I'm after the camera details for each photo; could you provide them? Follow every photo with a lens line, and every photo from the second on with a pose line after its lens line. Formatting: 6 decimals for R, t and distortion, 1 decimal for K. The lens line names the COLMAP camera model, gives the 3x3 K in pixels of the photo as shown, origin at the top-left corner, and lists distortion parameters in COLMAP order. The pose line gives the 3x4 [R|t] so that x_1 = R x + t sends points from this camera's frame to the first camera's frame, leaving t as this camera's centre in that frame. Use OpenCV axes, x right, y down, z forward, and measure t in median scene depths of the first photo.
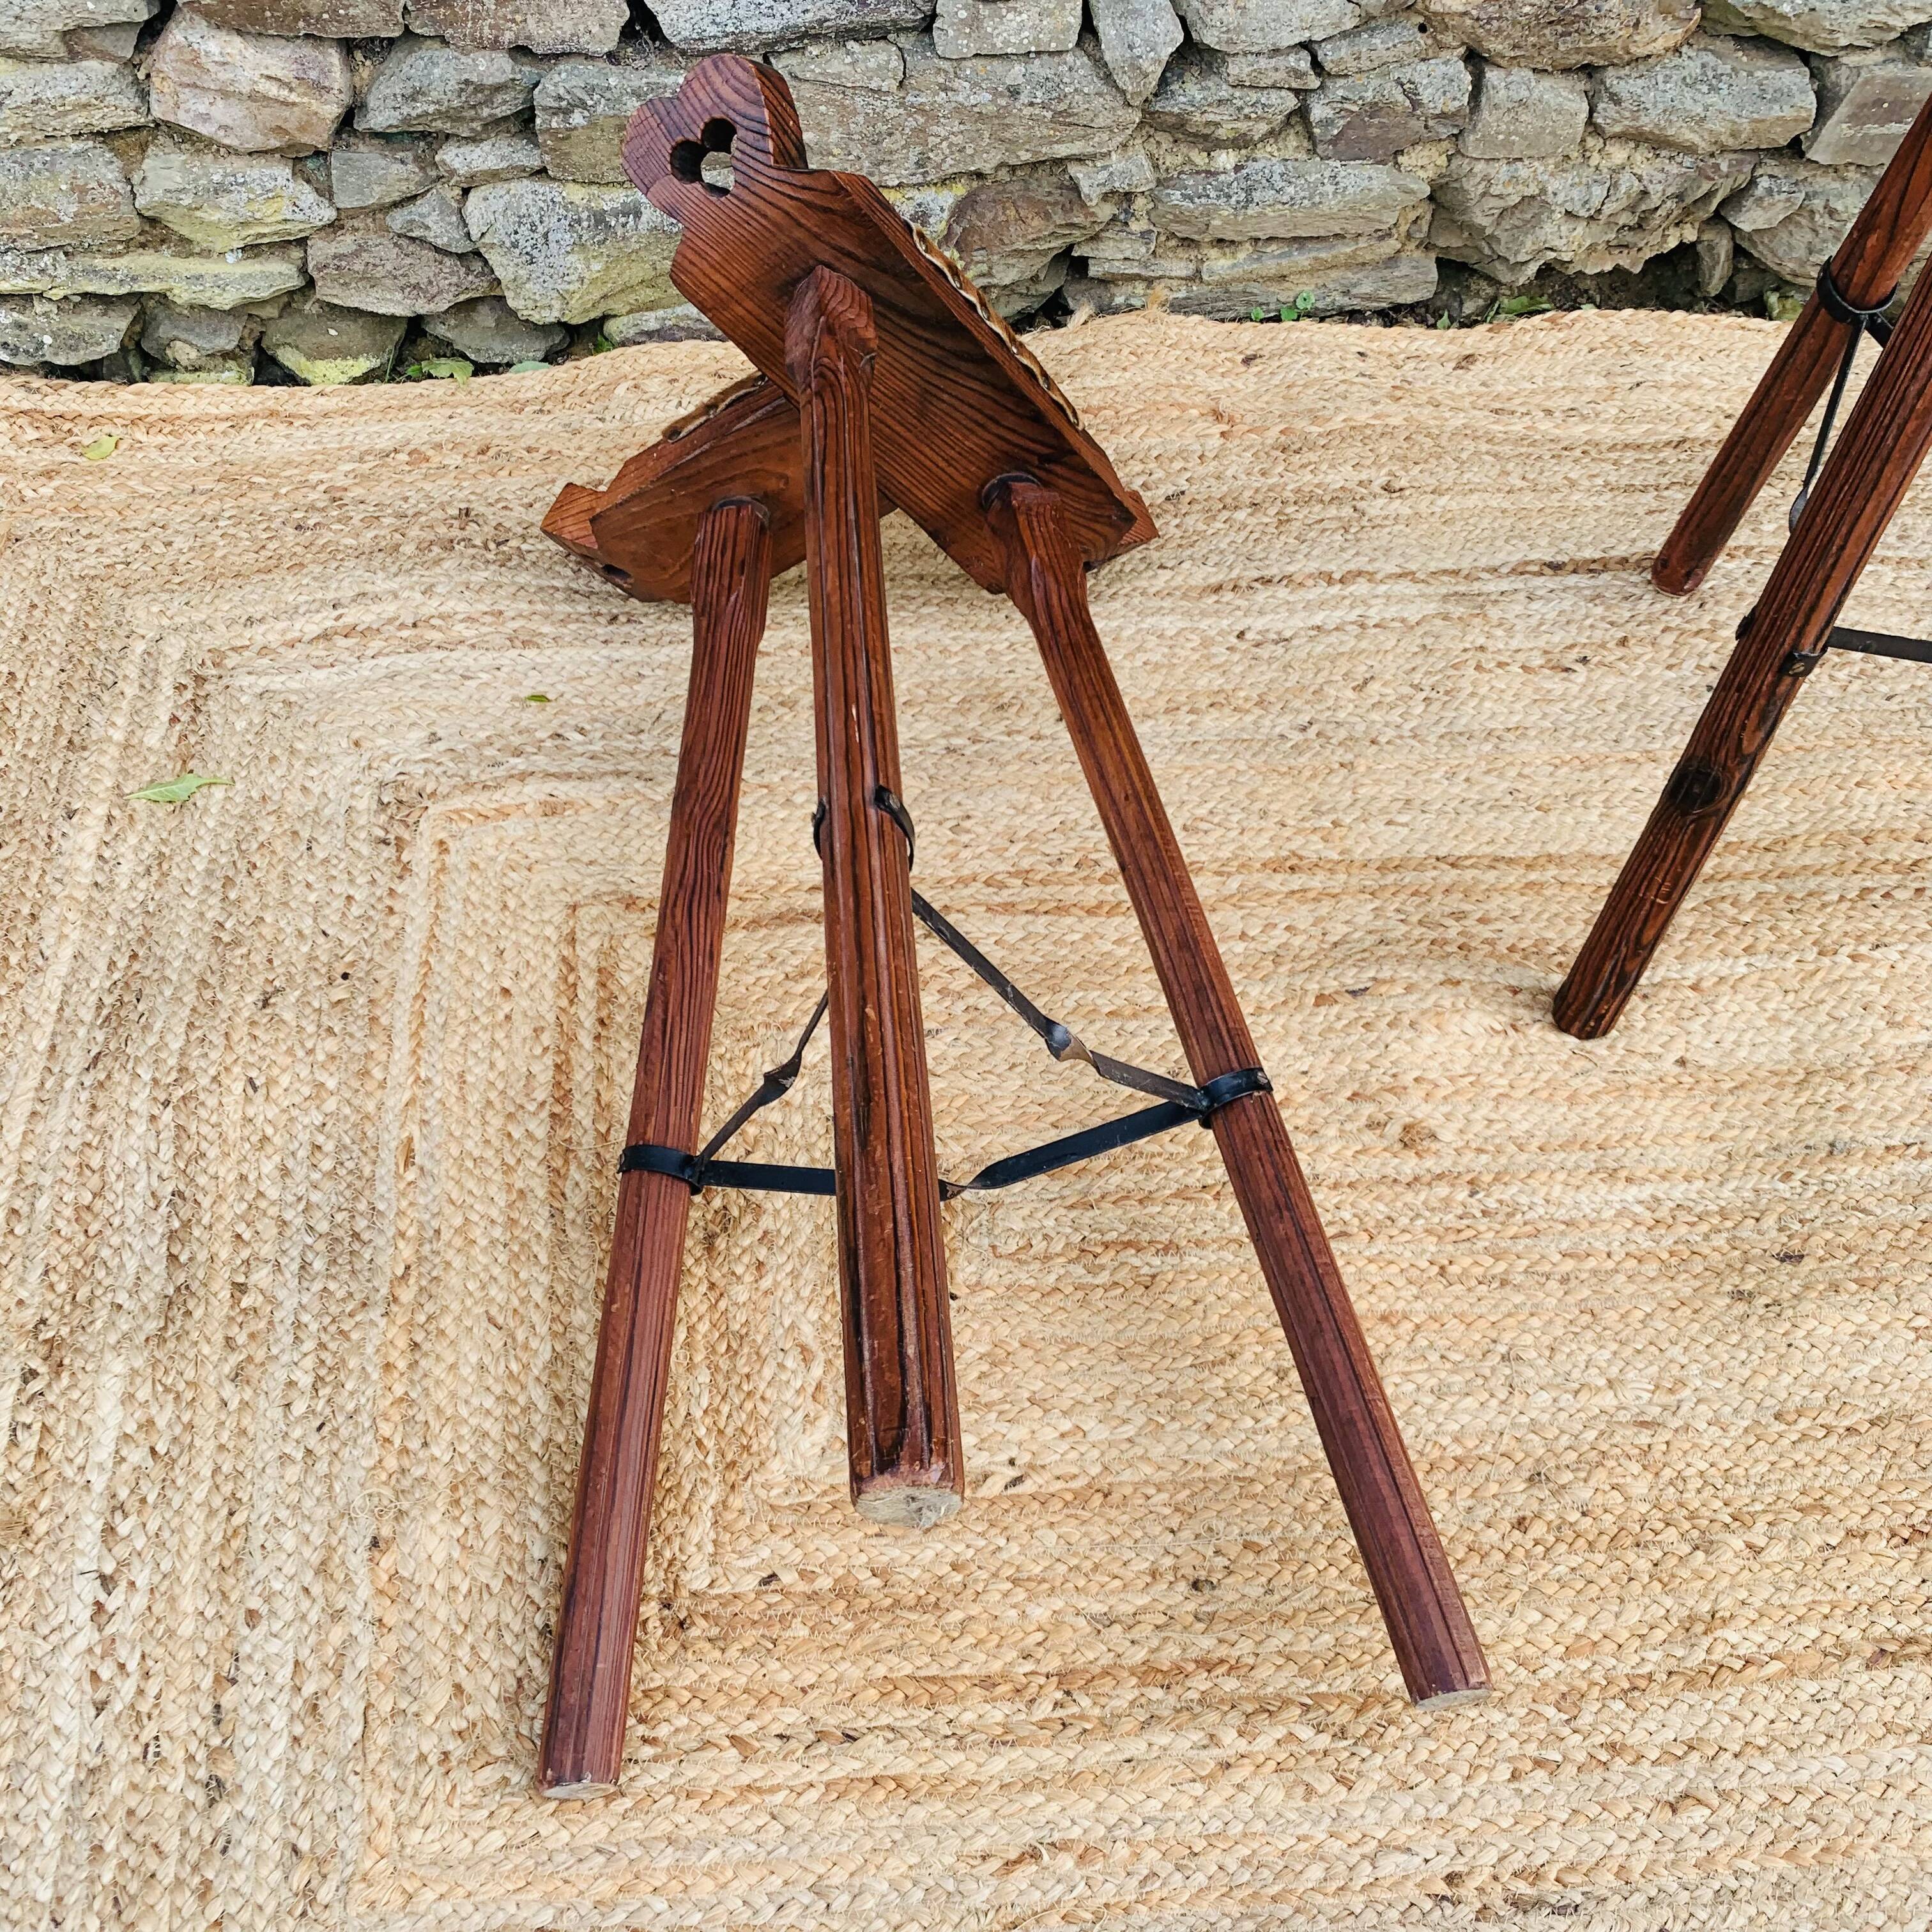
lens RADIAL K [[1956.7, 0, 964.6], [0, 1956.7, 946.3], [0, 0, 1]] dist [0.055227, -0.116127]
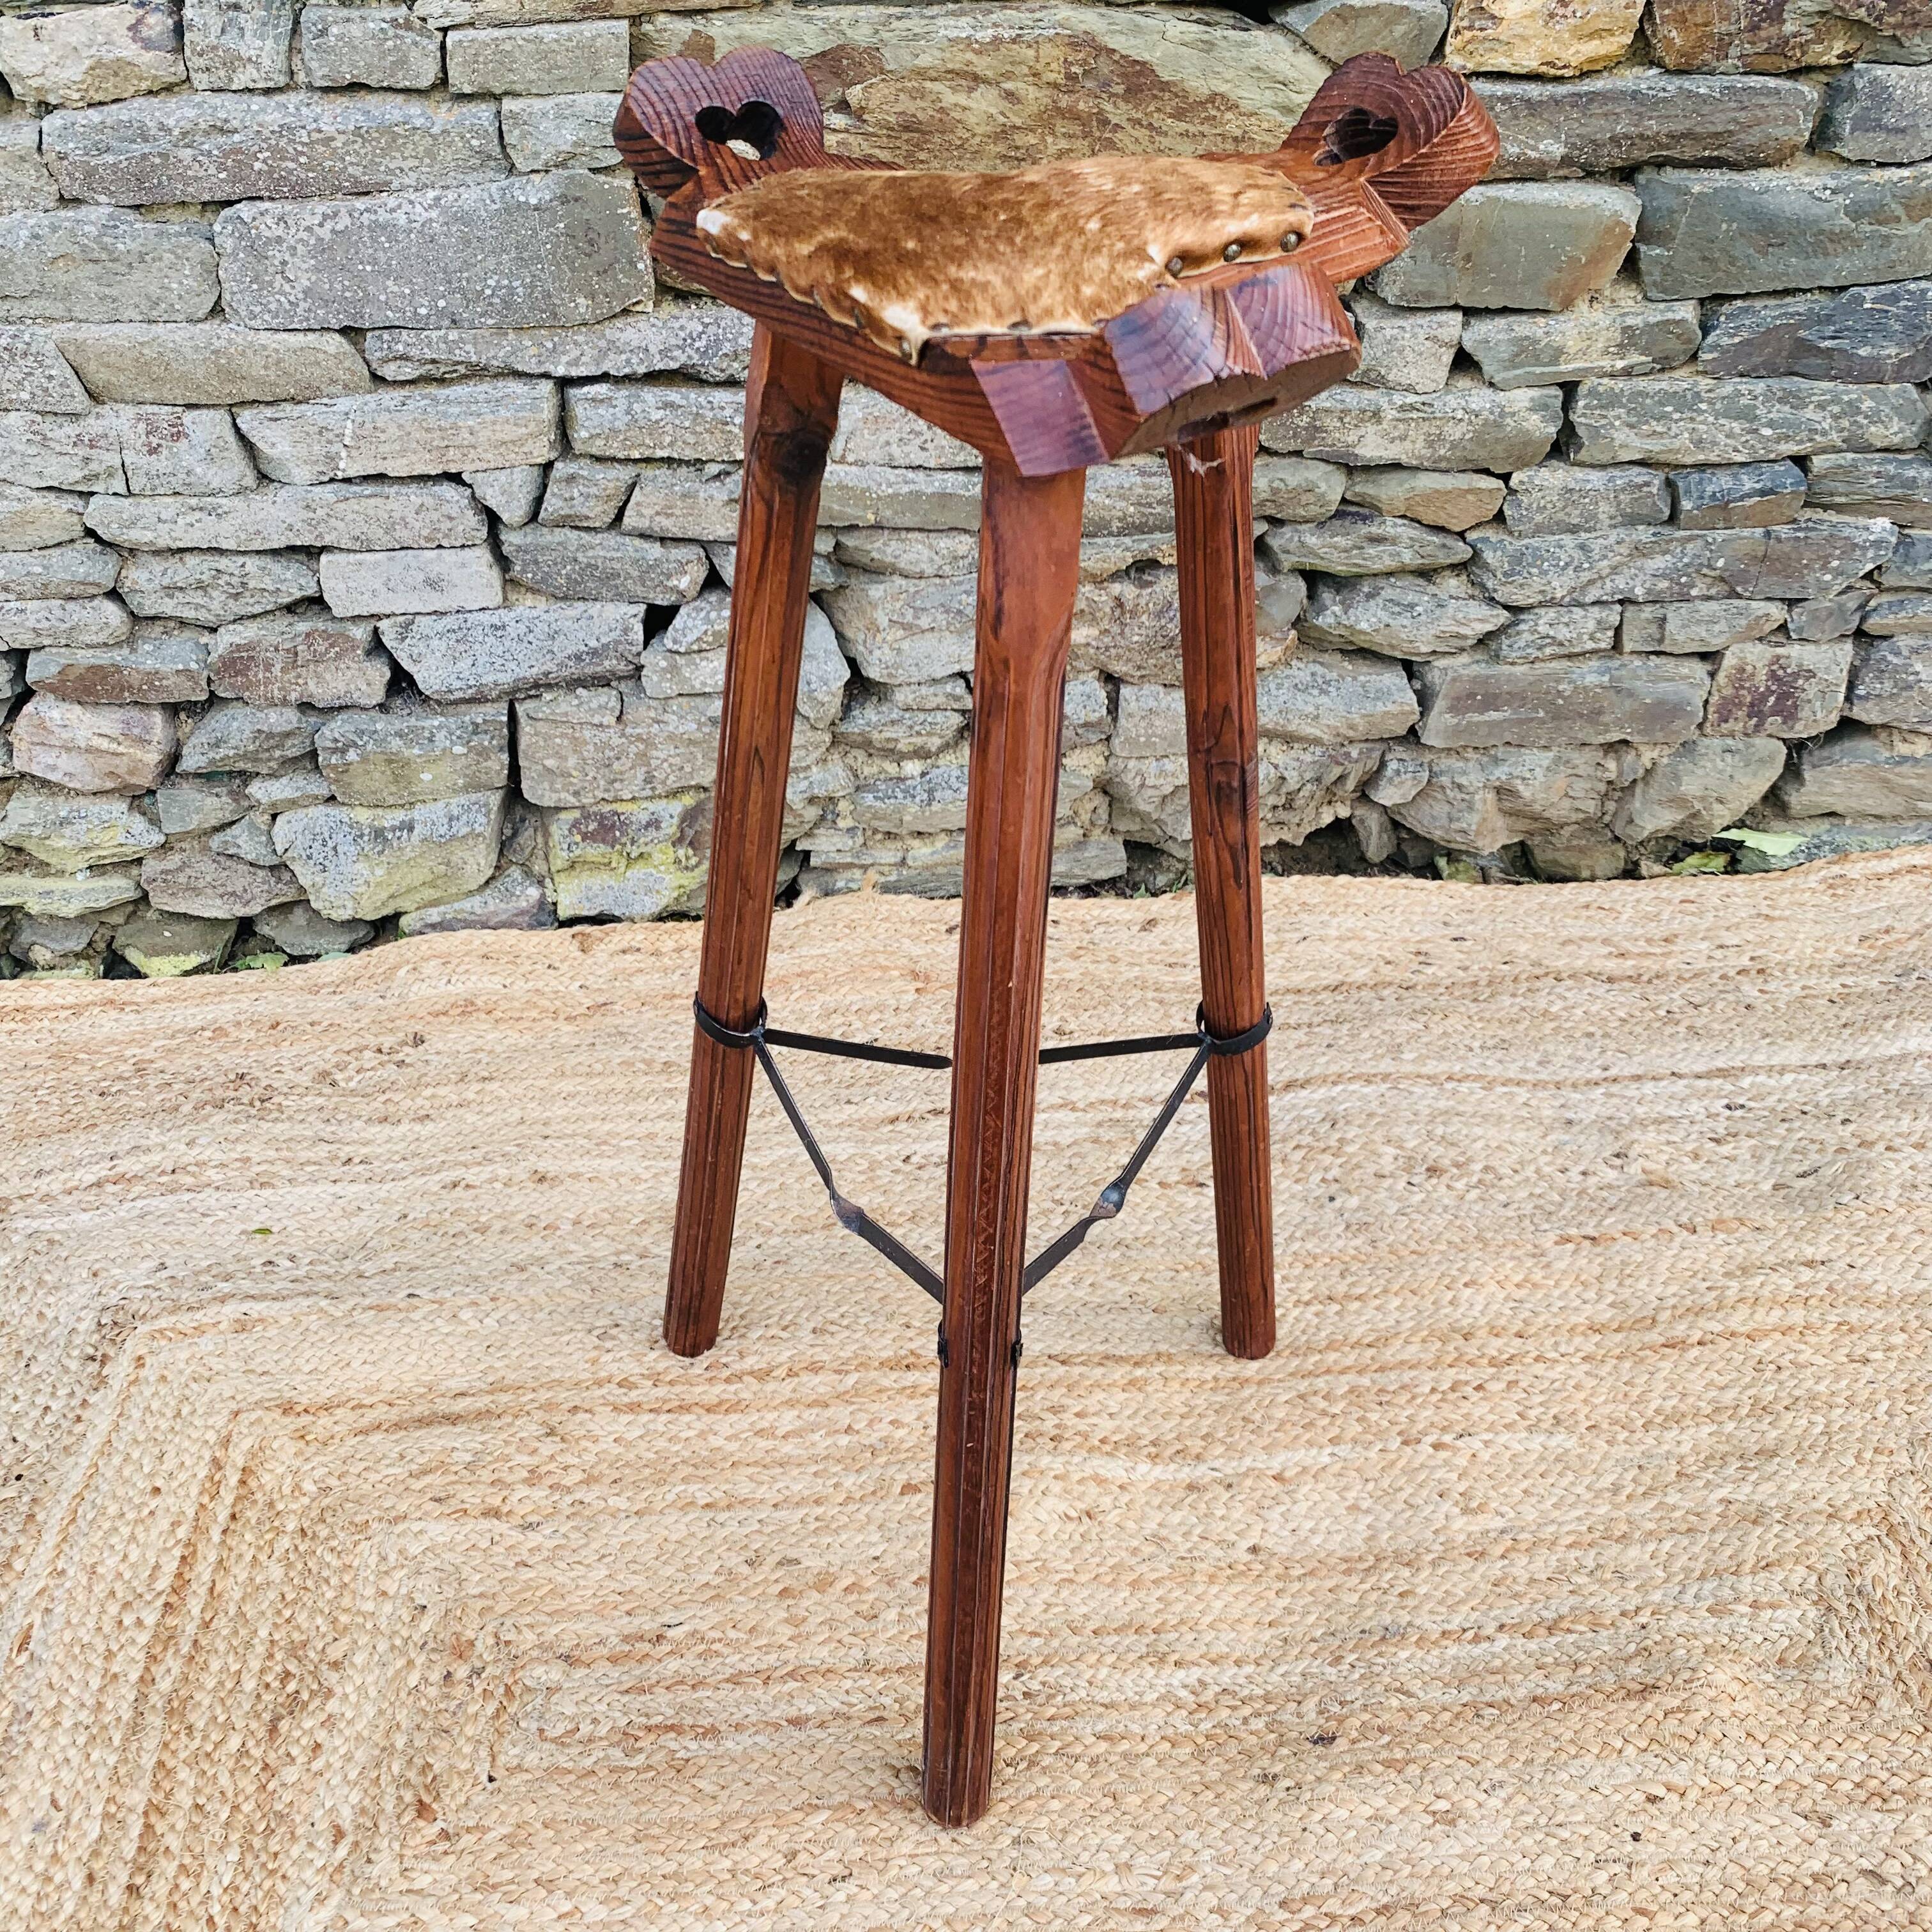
lens RADIAL K [[1971.0, 0, 965.4], [0, 1971.0, 943.4], [0, 0, 1]] dist [0.001461, 0.003753]
pose [[0.995968, -0.034602, -0.082766, 0.273116], [0.007669, 0.952082, -0.305747, 0.062604], [0.089380, 0.303880, 0.948508, -0.080354]]
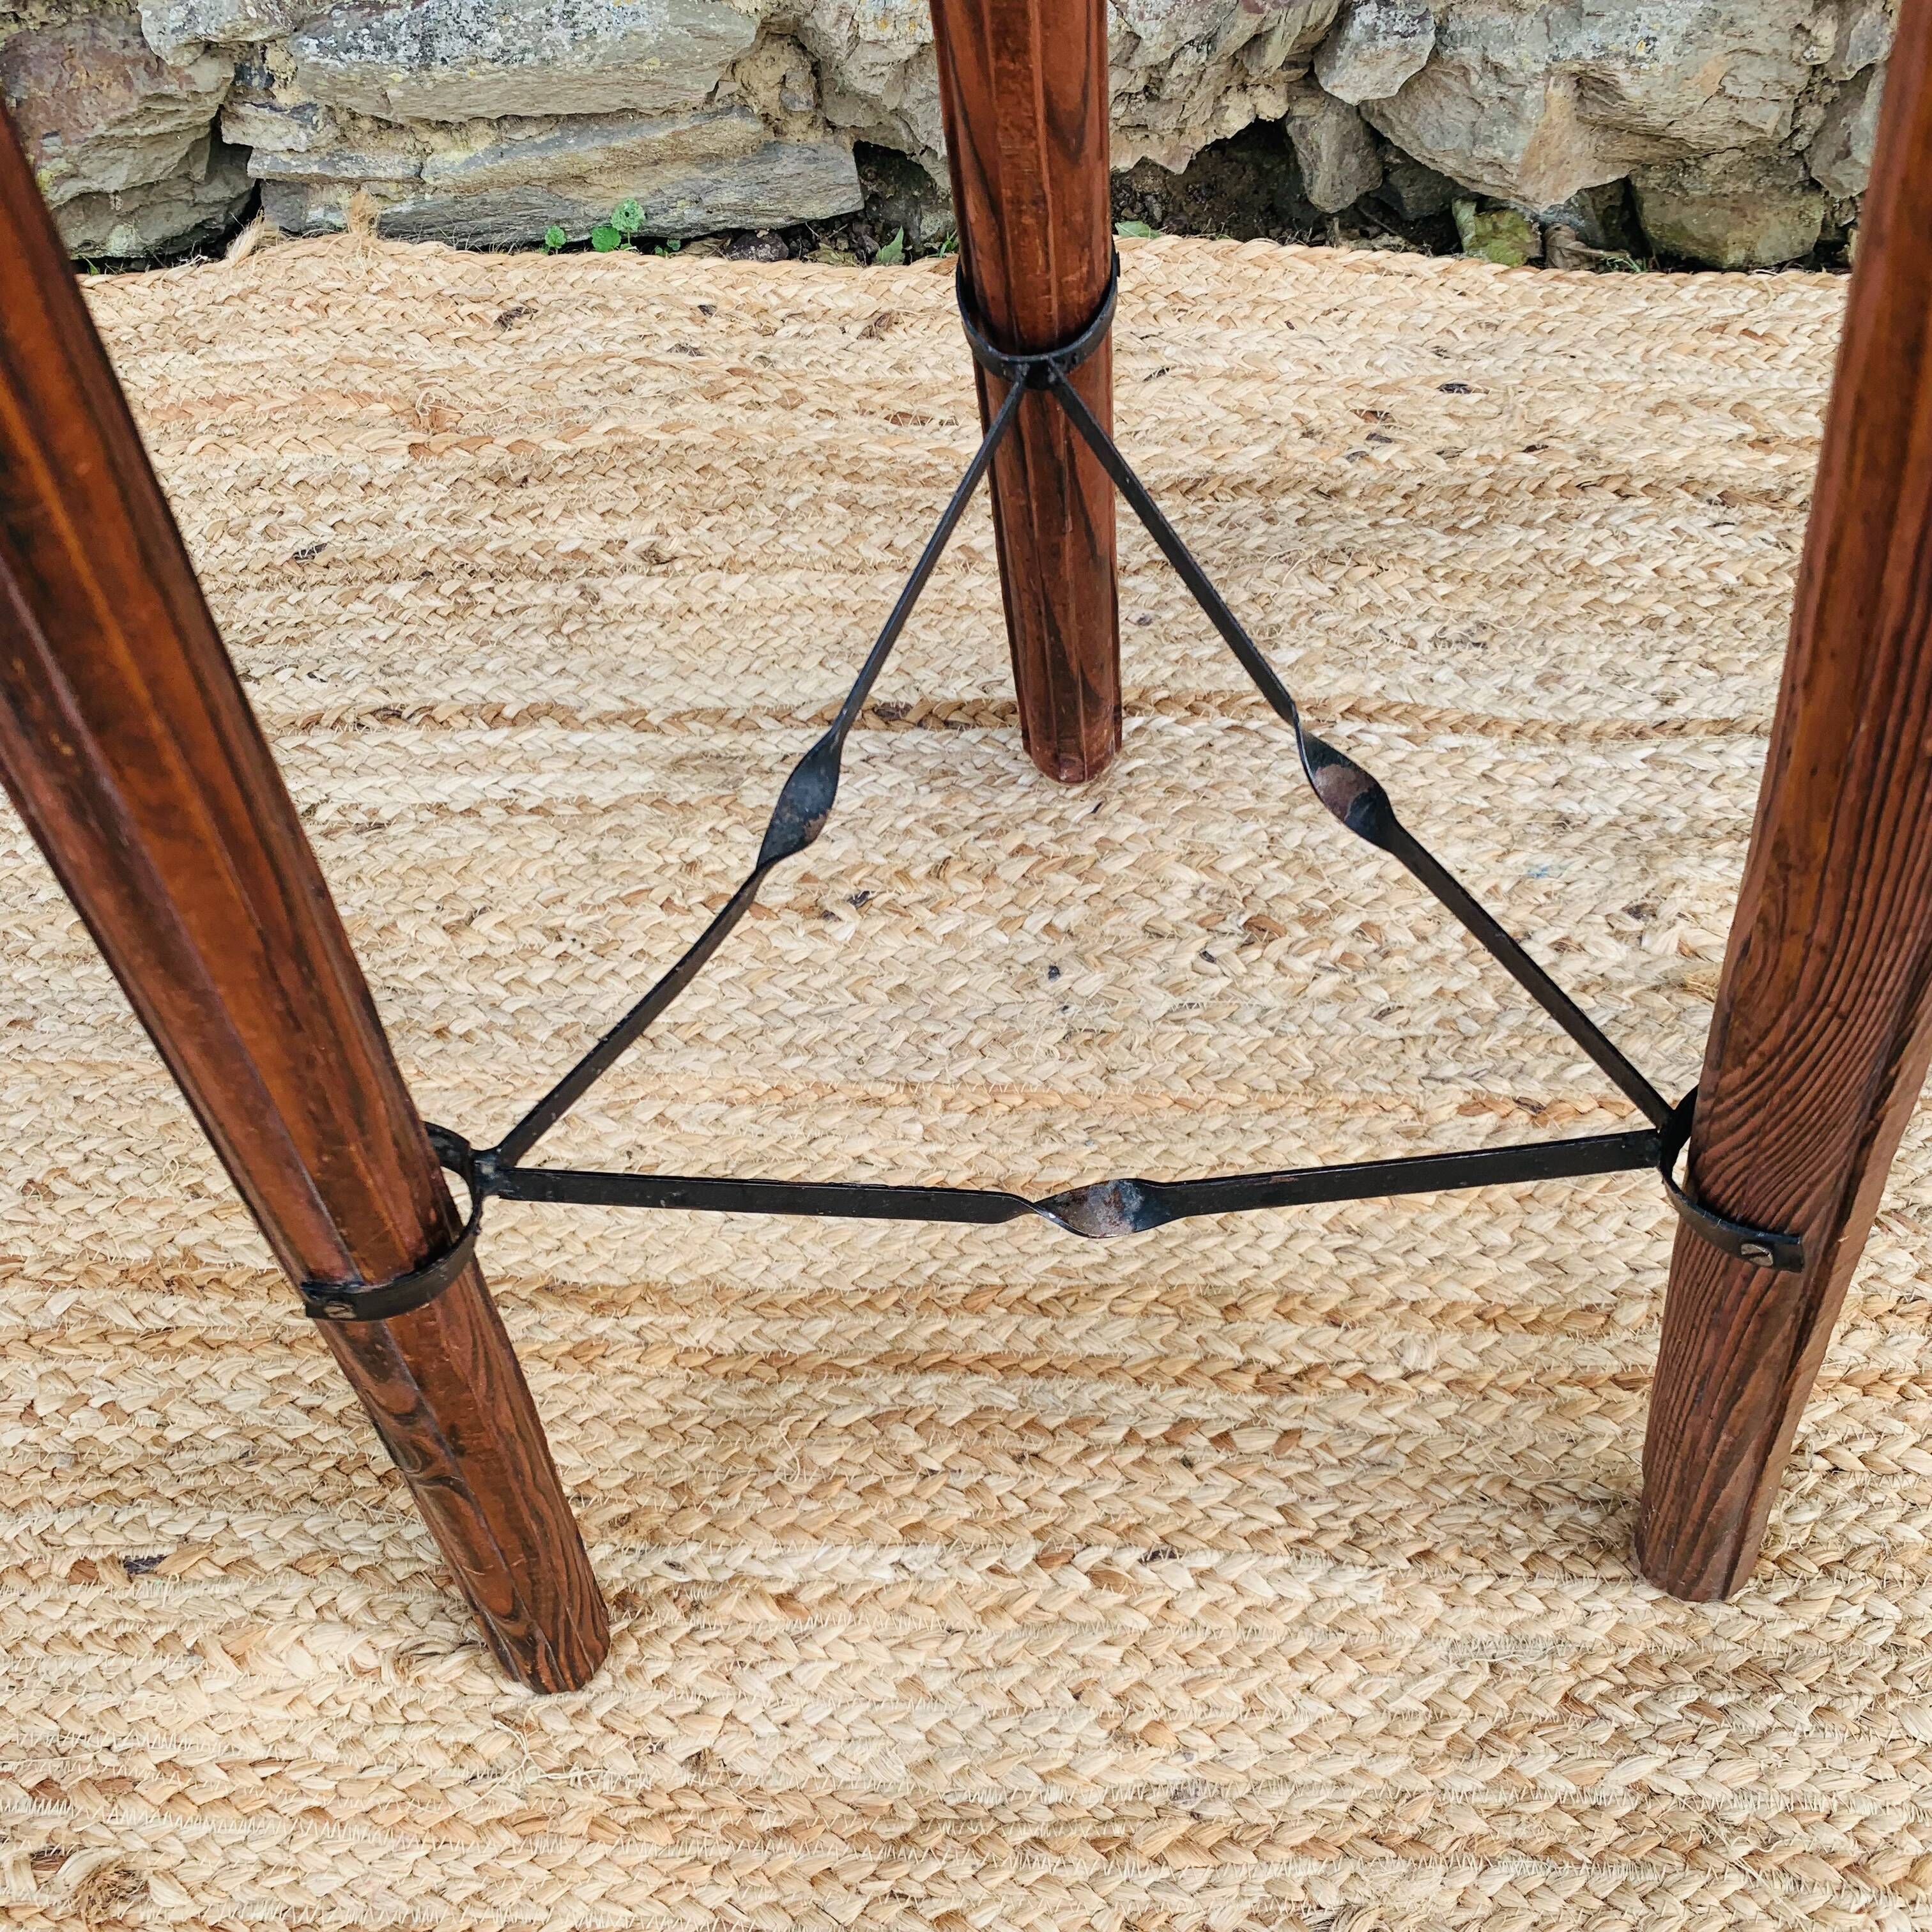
lens RADIAL K [[1979.1, 0, 949.5], [0, 1979.1, 968.8], [0, 0, 1]] dist [0.005700, -0.012852]
pose [[0.981618, 0.079546, -0.173487, 0.447808], [-0.060657, 0.991901, 0.111592, -0.193750], [0.180959, -0.099017, 0.978493, 0.445606]]
